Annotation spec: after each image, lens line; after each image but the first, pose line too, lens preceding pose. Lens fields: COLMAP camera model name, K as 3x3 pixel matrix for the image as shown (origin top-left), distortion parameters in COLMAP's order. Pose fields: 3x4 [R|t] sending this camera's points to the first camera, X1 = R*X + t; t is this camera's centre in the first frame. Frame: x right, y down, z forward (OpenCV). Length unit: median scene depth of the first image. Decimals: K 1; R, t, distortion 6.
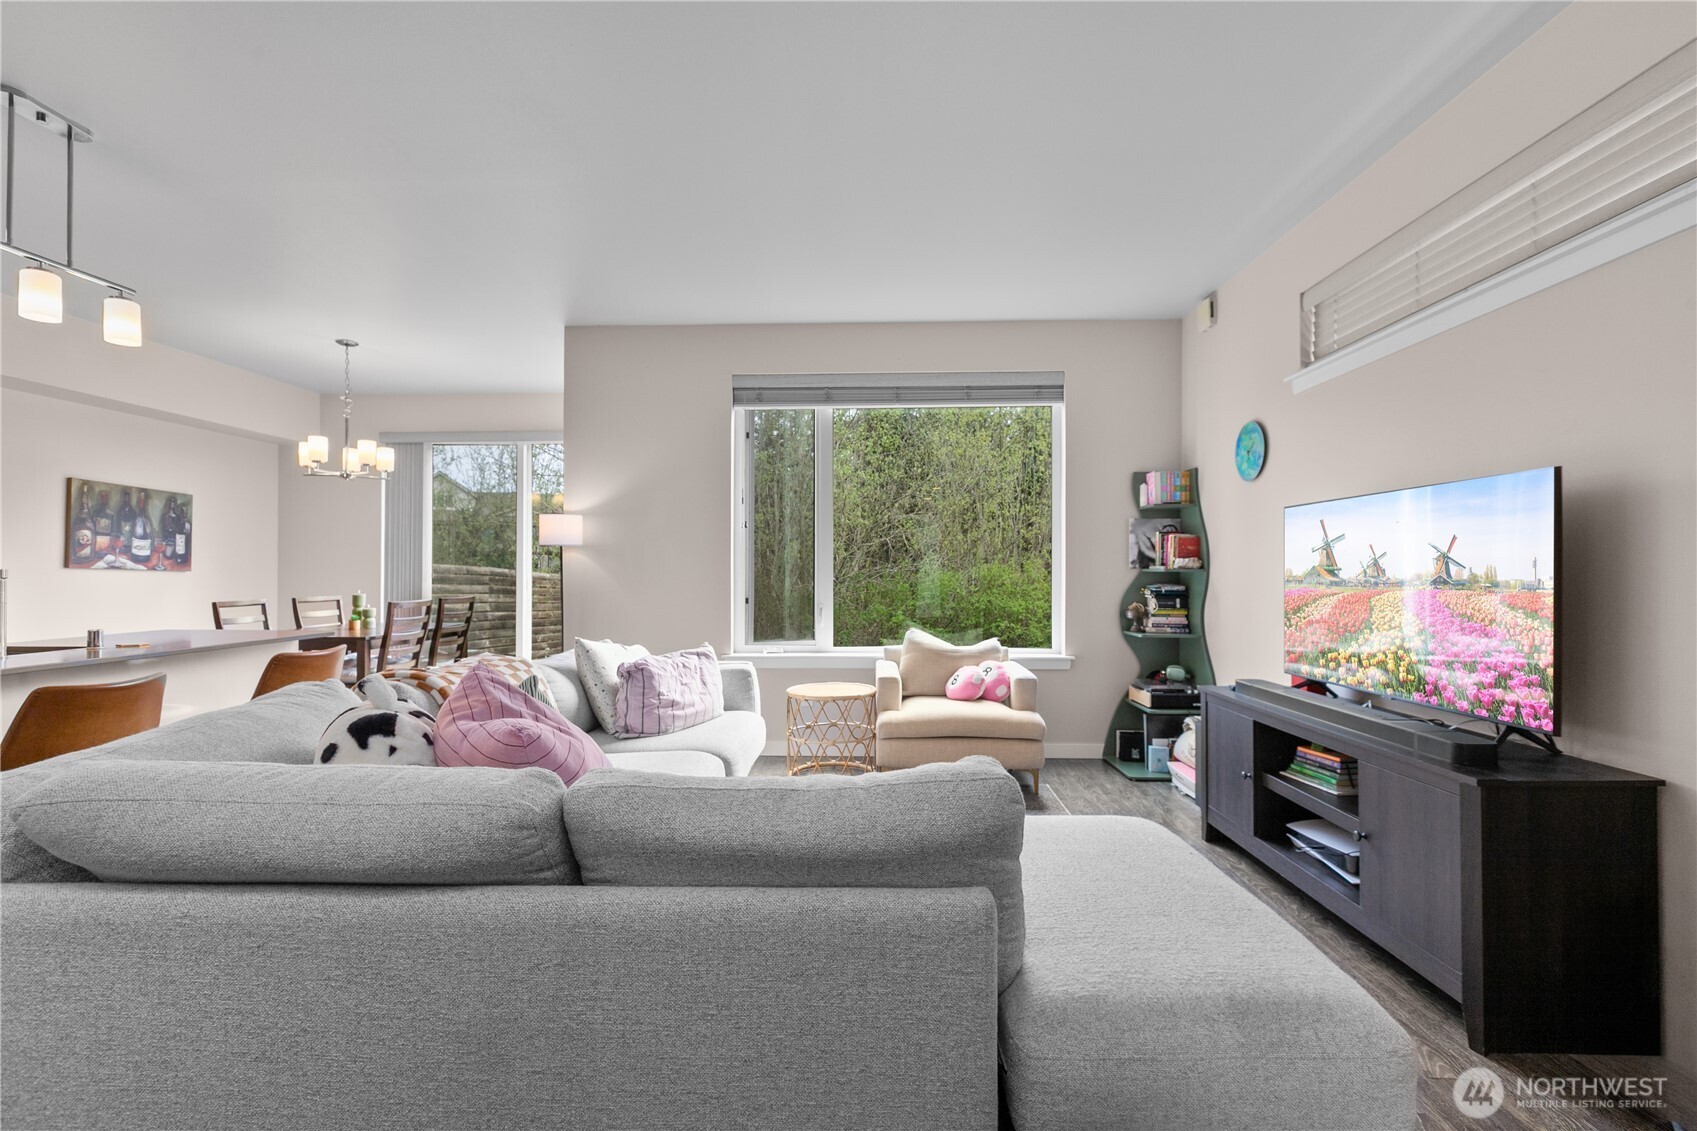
lens RADIAL K [[766.8, 0, 849.3], [0, 766.8, 569.1], [0, 0, 1]] dist [0.000087, 0.000481]
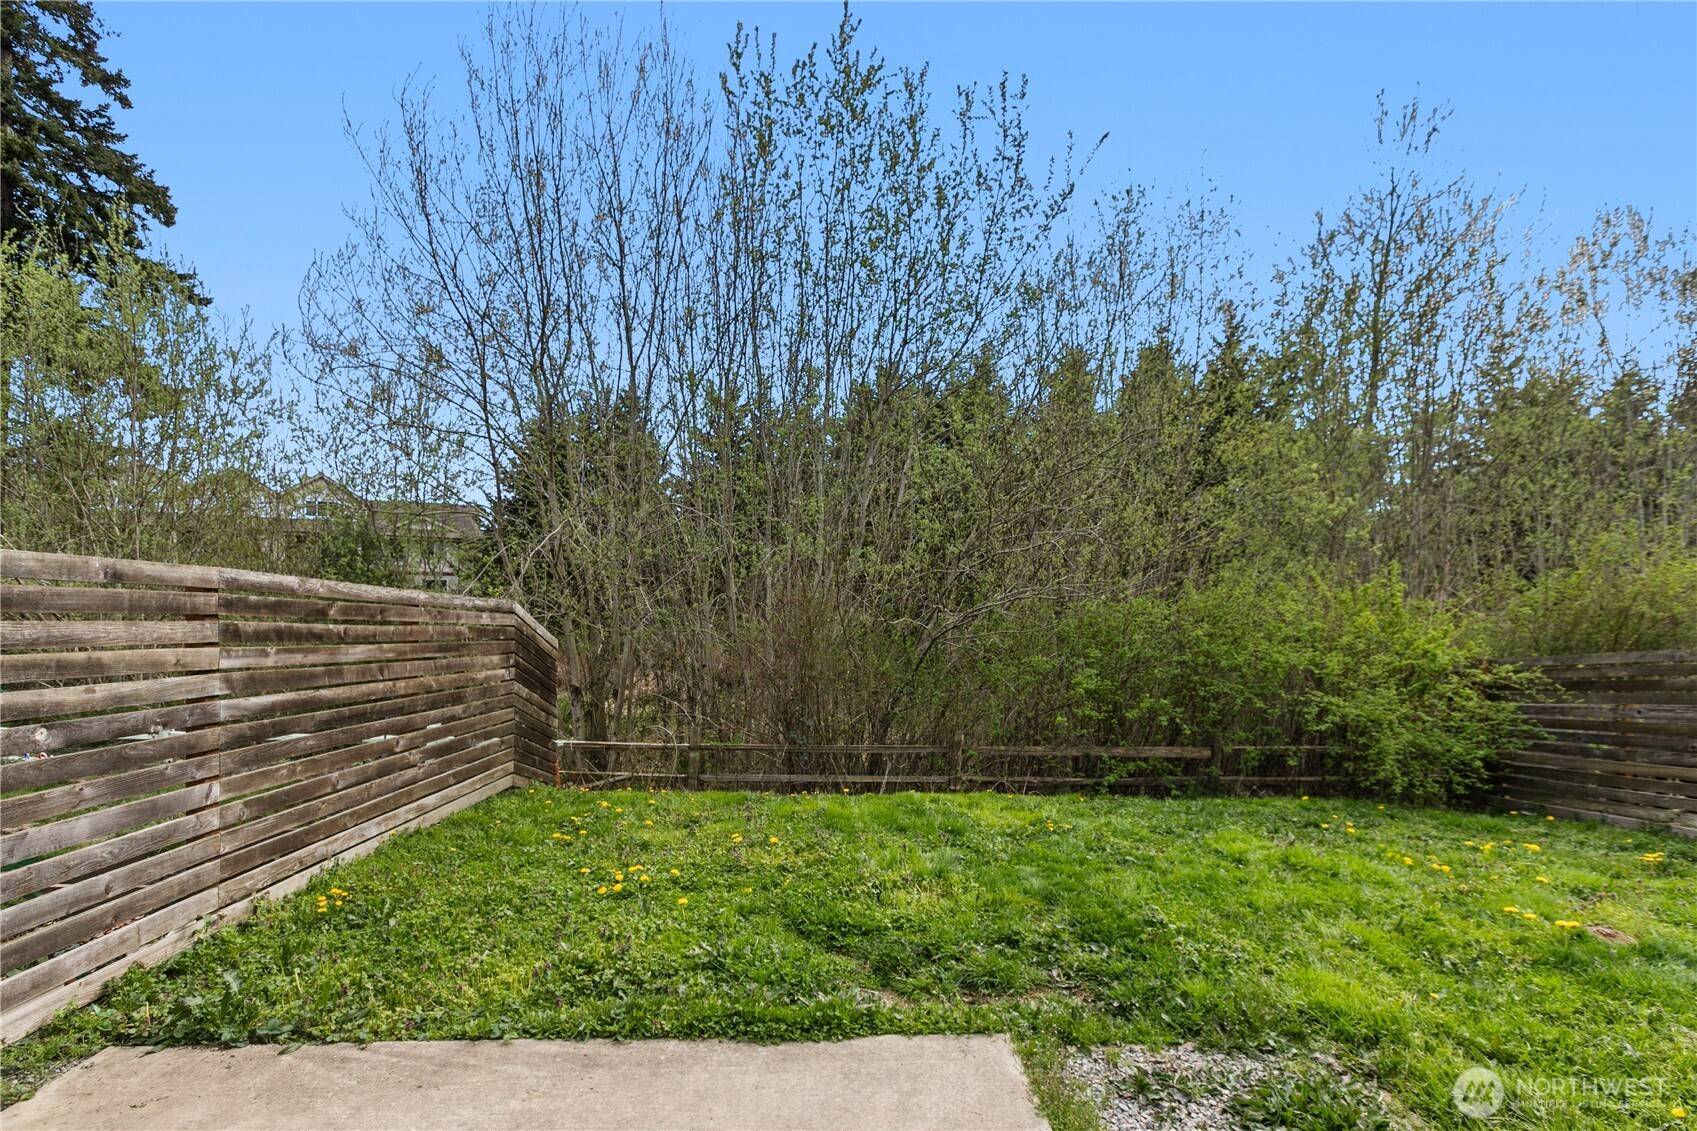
lens RADIAL K [[766.8, 0, 853.2], [0, 766.8, 618.3], [0, 0, 1]] dist [0.000087, 0.000481]
pose [[0.995110, 0.009832, 0.098283, -0.492409], [-0.012487, 0.999573, 0.026435, 0.016976], [-0.097981, -0.027533, 0.994807, 1.392794]]
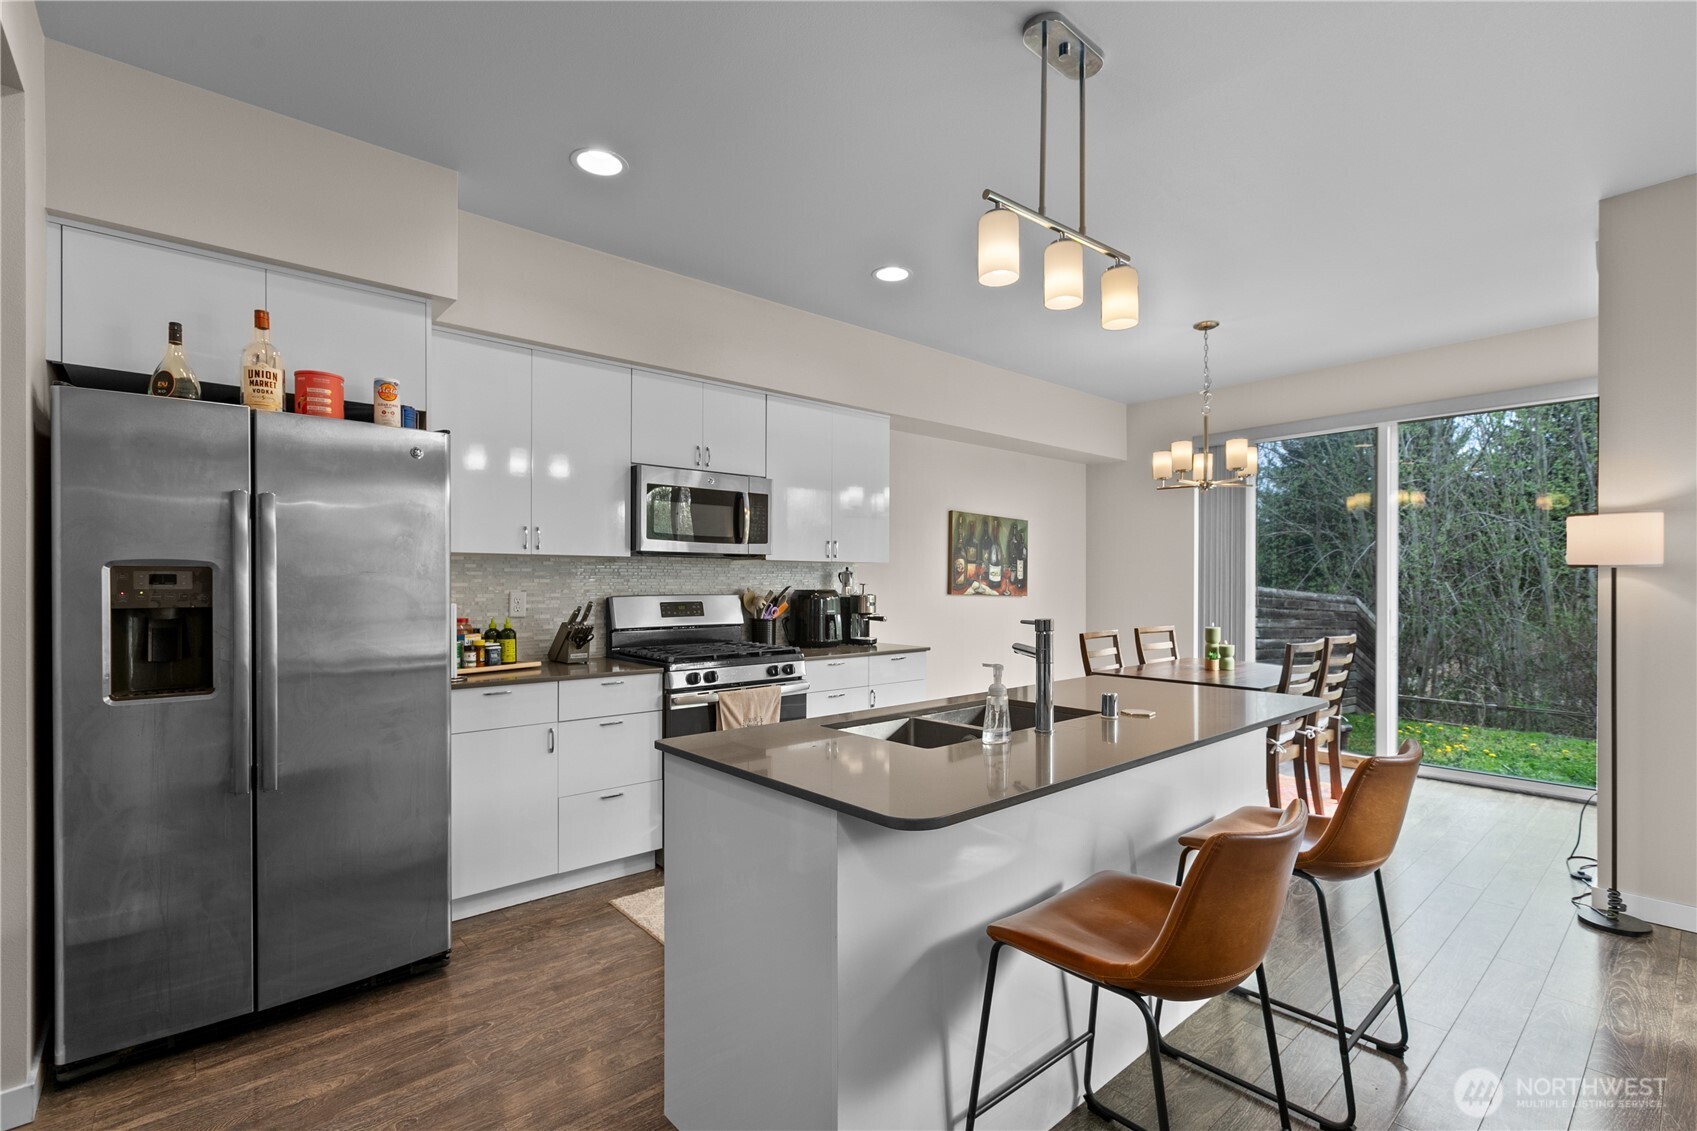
lens RADIAL K [[766.8, 0, 843.7], [0, 766.8, 586.1], [0, 0, 1]] dist [0.000087, 0.000481]
pose [[0.682813, 0.000851, -0.730593, -0.347254], [0.004238, 0.999978, 0.005126, -0.020375], [0.730581, -0.006597, 0.682794, 0.155963]]
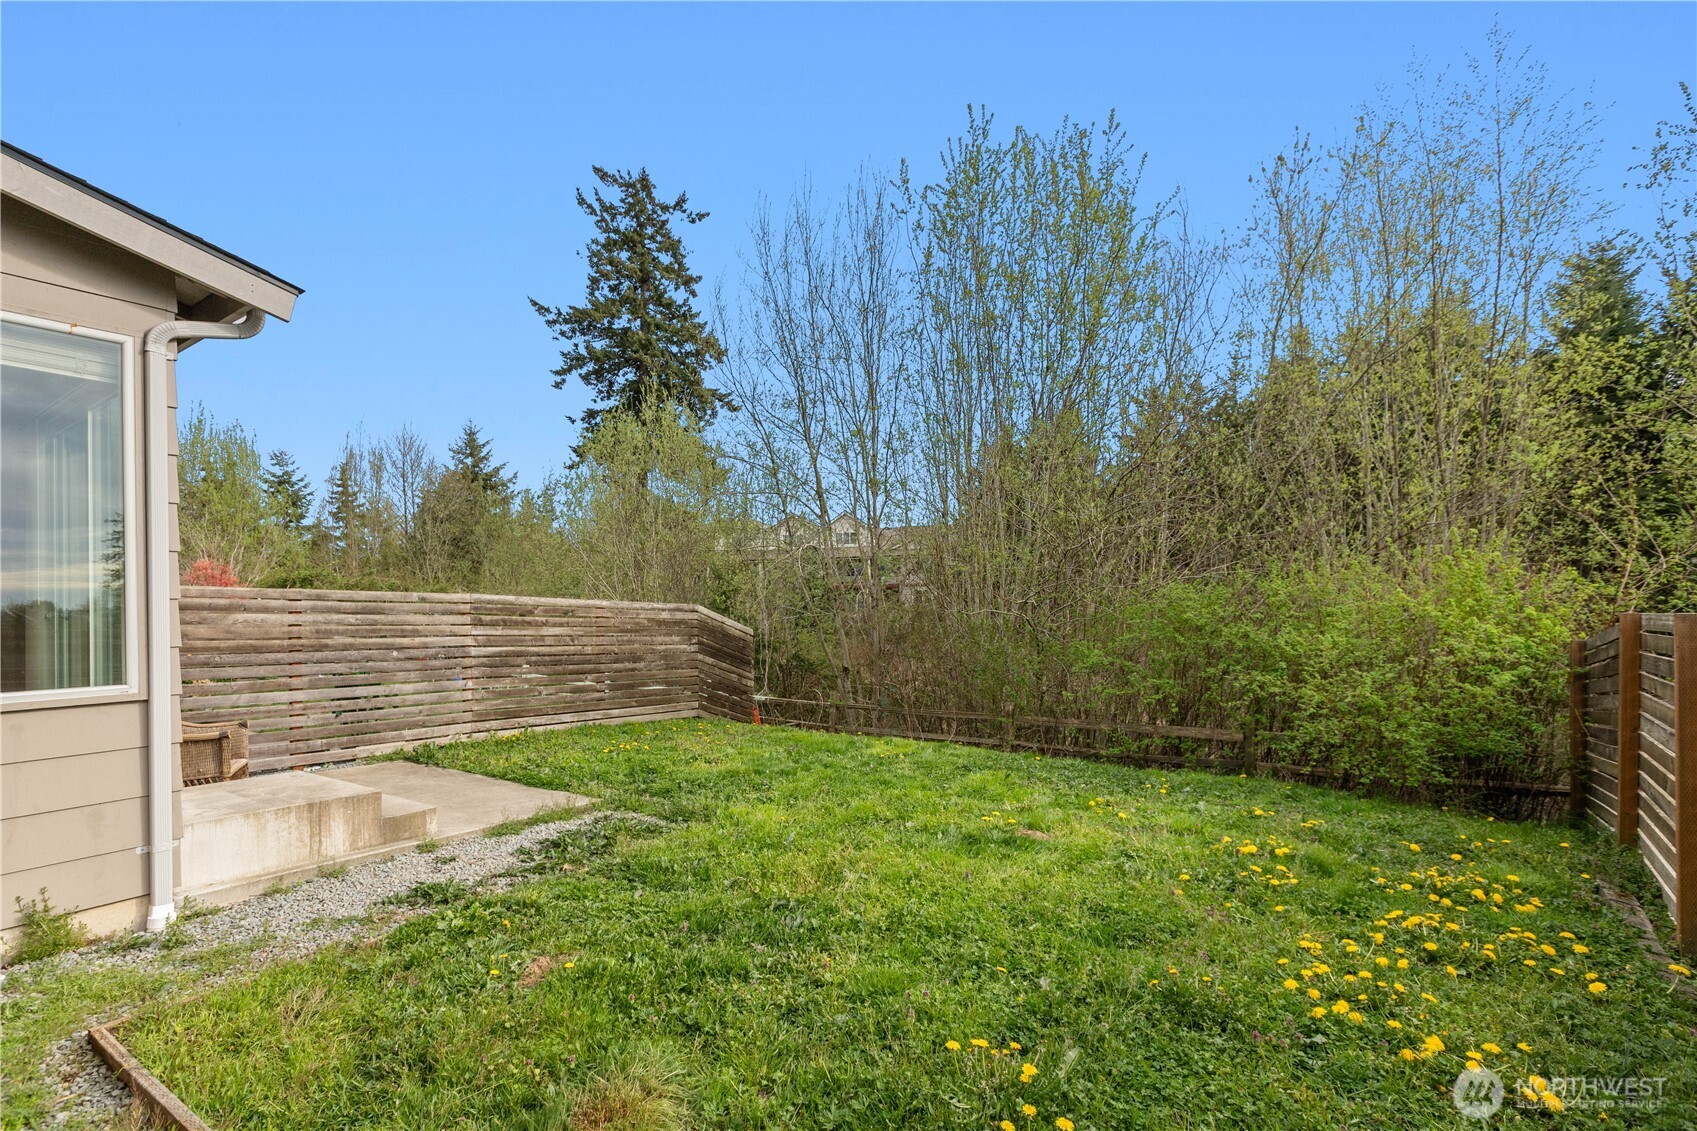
lens RADIAL K [[766.8, 0, 876.2], [0, 766.8, 599.5], [0, 0, 1]] dist [0.000087, 0.000481]
pose [[0.862863, -0.020910, -0.505005, 0.740585], [0.021798, 0.999754, -0.004151, 0.037191], [0.504968, -0.007427, 0.863106, 1.094054]]
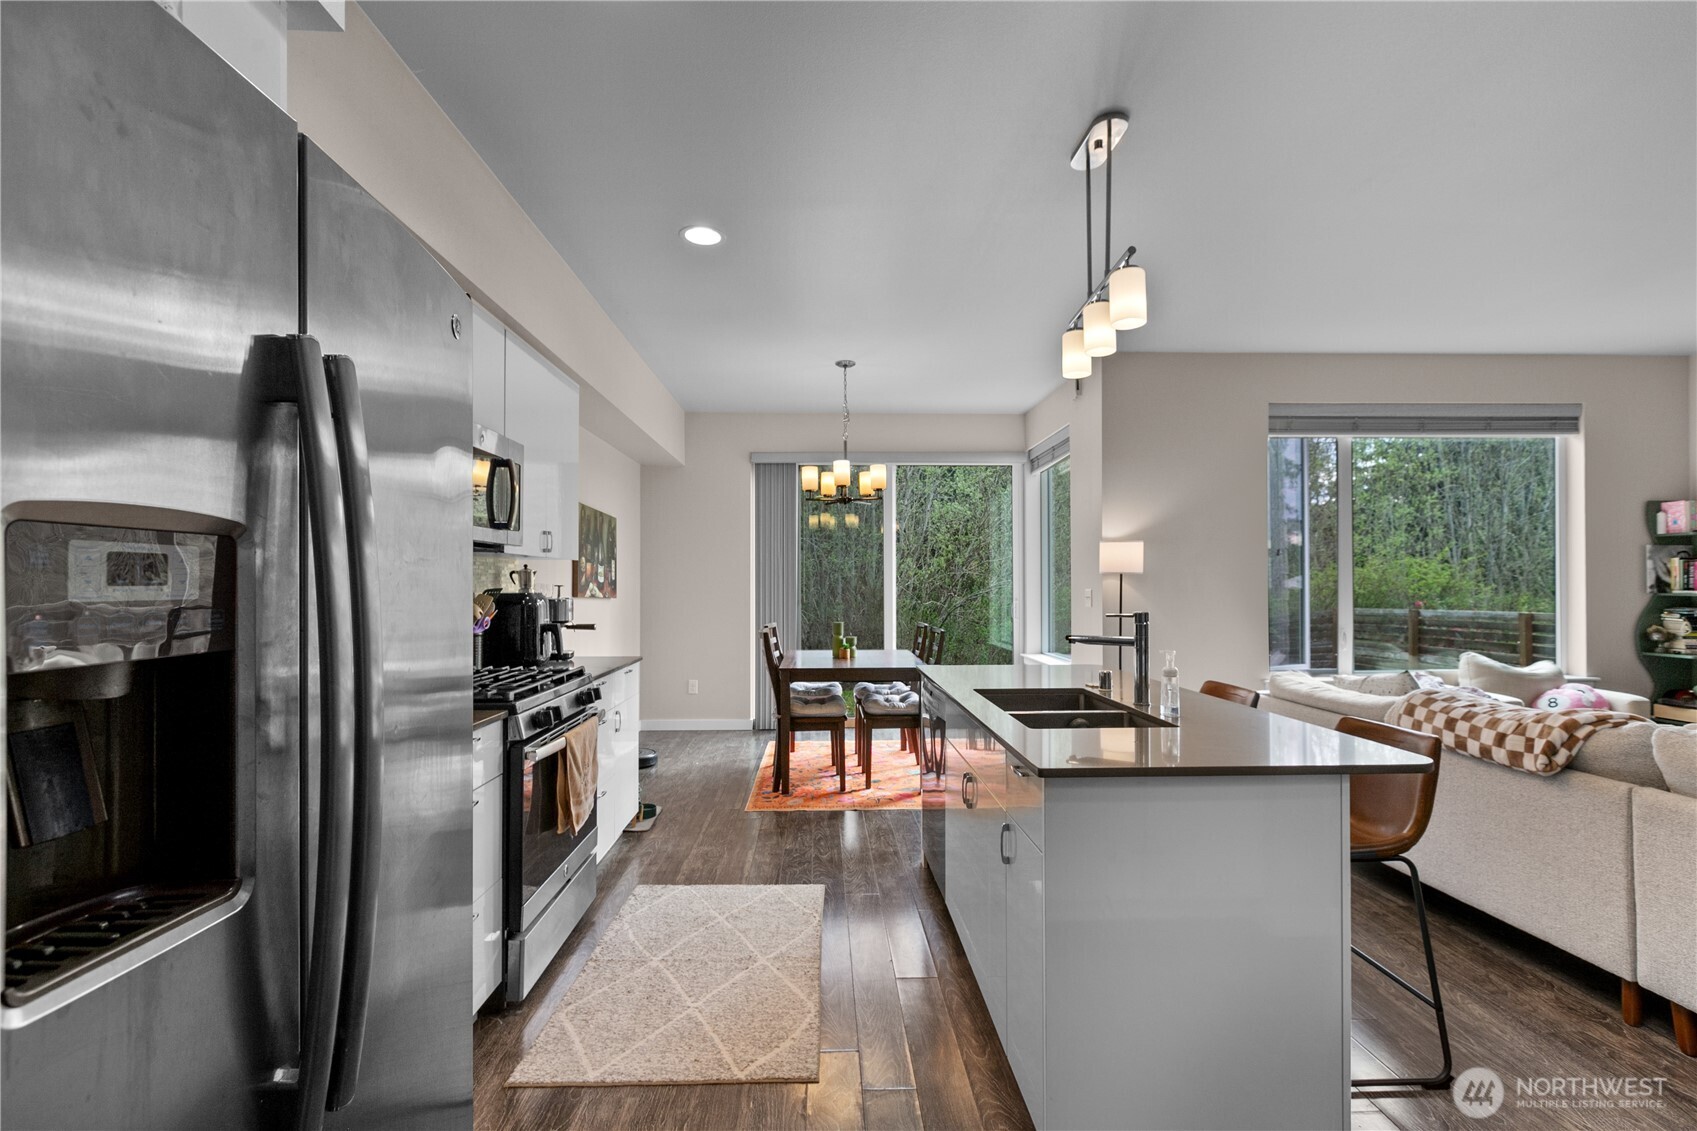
lens RADIAL K [[766.8, 0, 841.0], [0, 766.8, 582.9], [0, 0, 1]] dist [0.000087, 0.000481]
pose [[0.997544, -0.004341, 0.069904, -0.801793], [0.004225, 0.999989, 0.001804, -0.020873], [-0.069911, -0.001504, 0.997552, 0.030121]]
